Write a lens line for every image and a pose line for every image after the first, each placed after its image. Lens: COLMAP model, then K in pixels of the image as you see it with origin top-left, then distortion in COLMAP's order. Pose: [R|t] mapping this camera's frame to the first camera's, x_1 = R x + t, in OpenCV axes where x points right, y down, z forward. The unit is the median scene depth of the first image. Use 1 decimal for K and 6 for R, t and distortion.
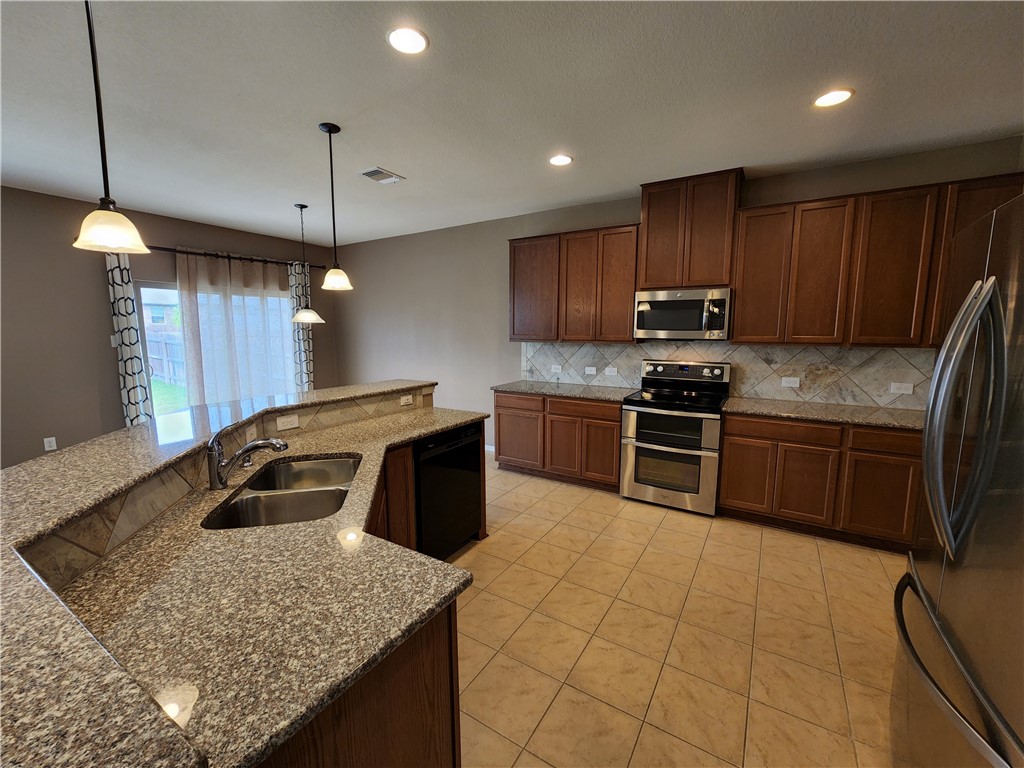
lens RADIAL K [[419.7, 0, 509.5], [0, 419.7, 386.5], [0, 0, 1]] dist [-0.004543, -0.000053]
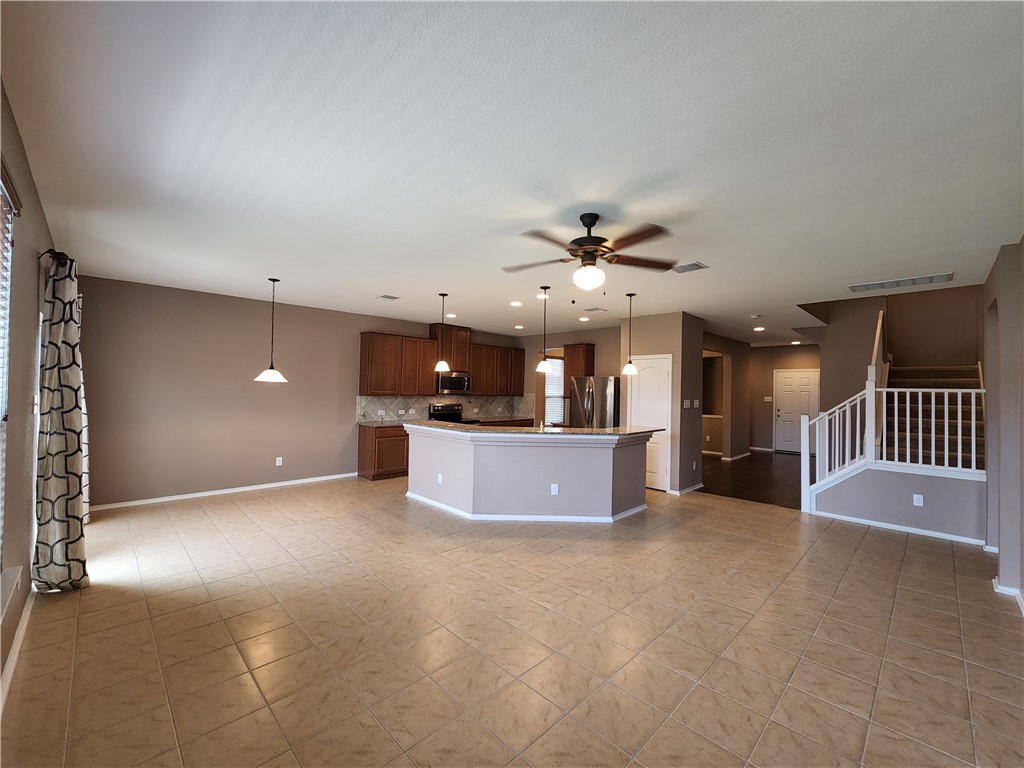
lens RADIAL K [[419.7, 0, 507.5], [0, 419.7, 382.0], [0, 0, 1]] dist [-0.004543, -0.000053]
pose [[0.222227, 0.015330, 0.974874, -1.429654], [0.100549, 0.994185, -0.038554, -0.051400], [-0.969796, 0.106590, 0.219393, 0.192343]]
